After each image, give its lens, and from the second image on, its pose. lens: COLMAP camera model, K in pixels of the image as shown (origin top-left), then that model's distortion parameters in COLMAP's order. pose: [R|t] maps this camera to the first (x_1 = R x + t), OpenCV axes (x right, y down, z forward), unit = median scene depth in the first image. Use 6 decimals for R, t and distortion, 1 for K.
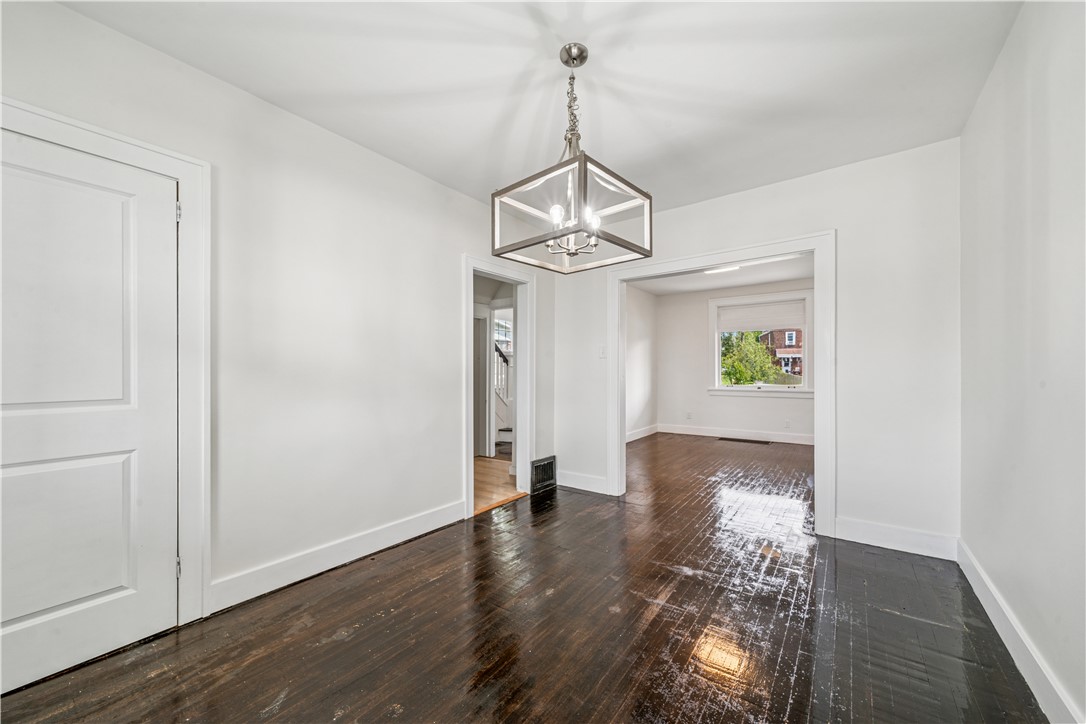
lens RADIAL K [[400.5, 0, 545.2], [0, 400.5, 377.0], [0, 0, 1]] dist [-0.000290, -0.000260]
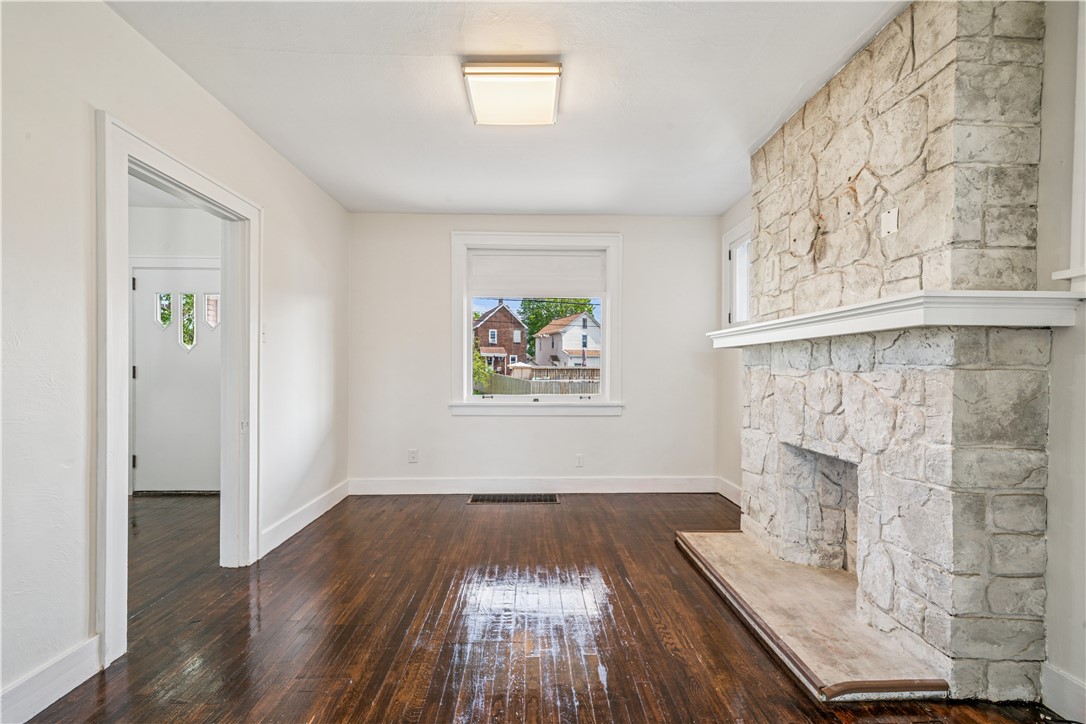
lens RADIAL K [[472.1, 0, 537.9], [0, 472.1, 364.6], [0, 0, 1]] dist [0.005268, 0.000594]
pose [[0.789983, 0.012150, 0.613009, 0.120799], [0.004590, 0.999658, -0.025728, -0.004747], [-0.613112, 0.023138, 0.789657, 0.444776]]
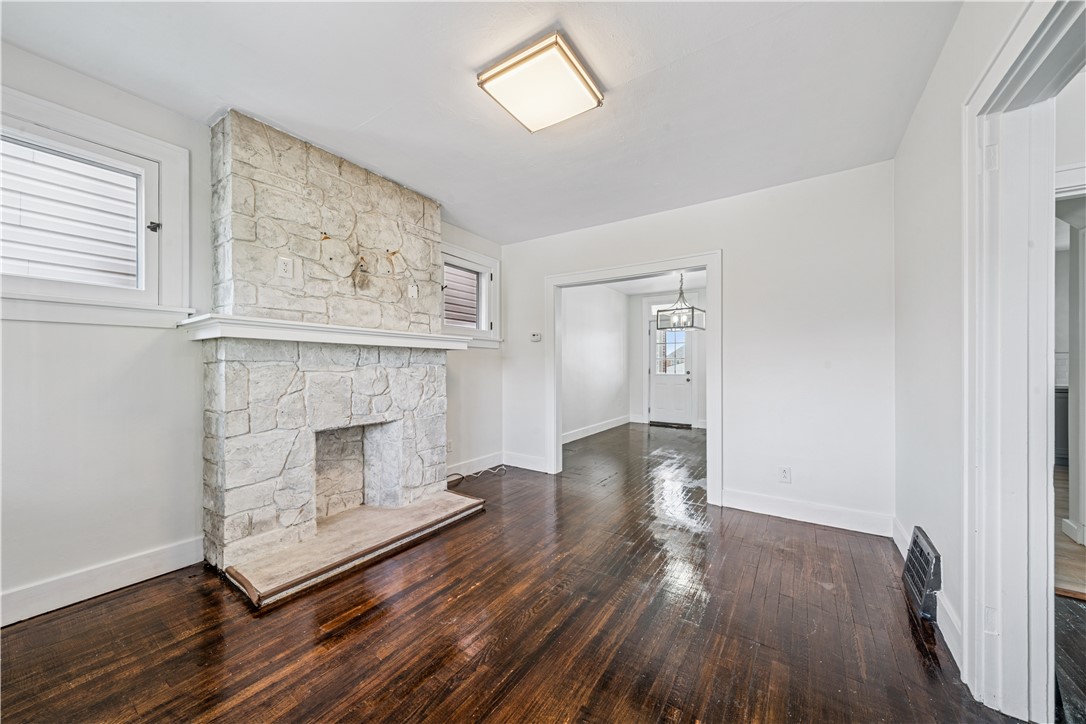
lens RADIAL K [[380.2, 0, 542.8], [0, 380.2, 360.6], [0, 0, 1]] dist [0.005704, -0.000102]
pose [[-0.998844, 0.001373, -0.048049, 0.321208], [0.001369, 0.999999, 0.000113, -0.014288], [0.048049, 0.000047, -0.998845, 0.976296]]
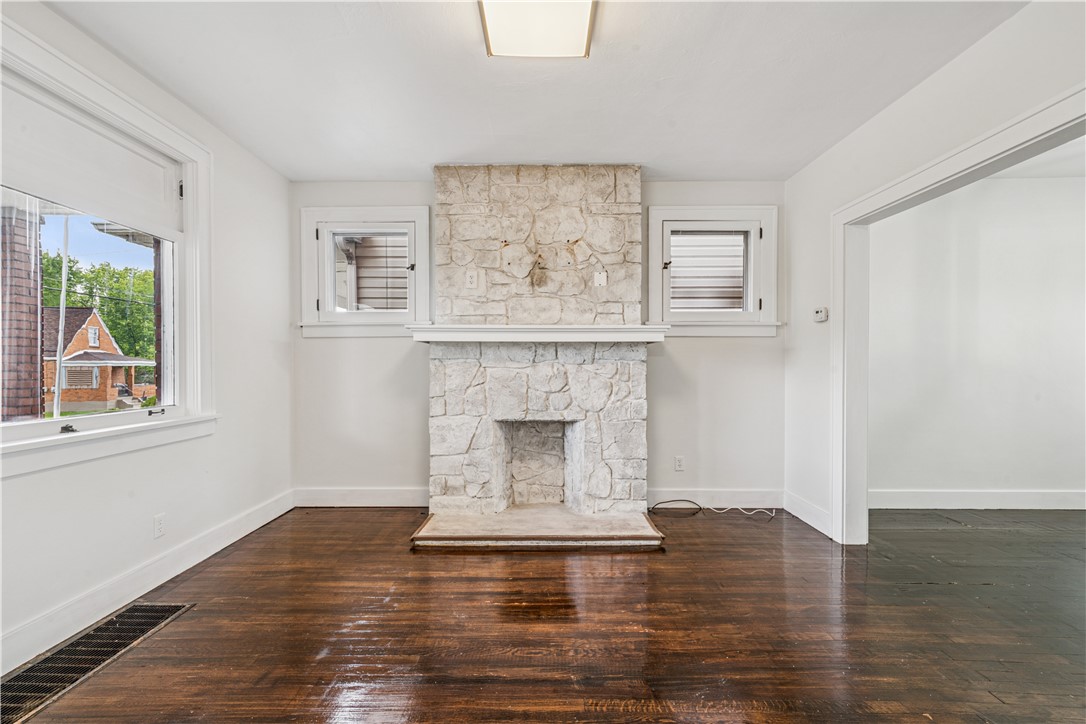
lens RADIAL K [[468.3, 0, 544.6], [0, 468.3, 365.2], [0, 0, 1]] dist [0.013057, -0.000142]
pose [[-0.599320, 0.002093, 0.800507, 0.100631], [0.014887, 0.999853, 0.008531, -0.010391], [-0.800371, 0.017030, -0.599263, 0.867921]]
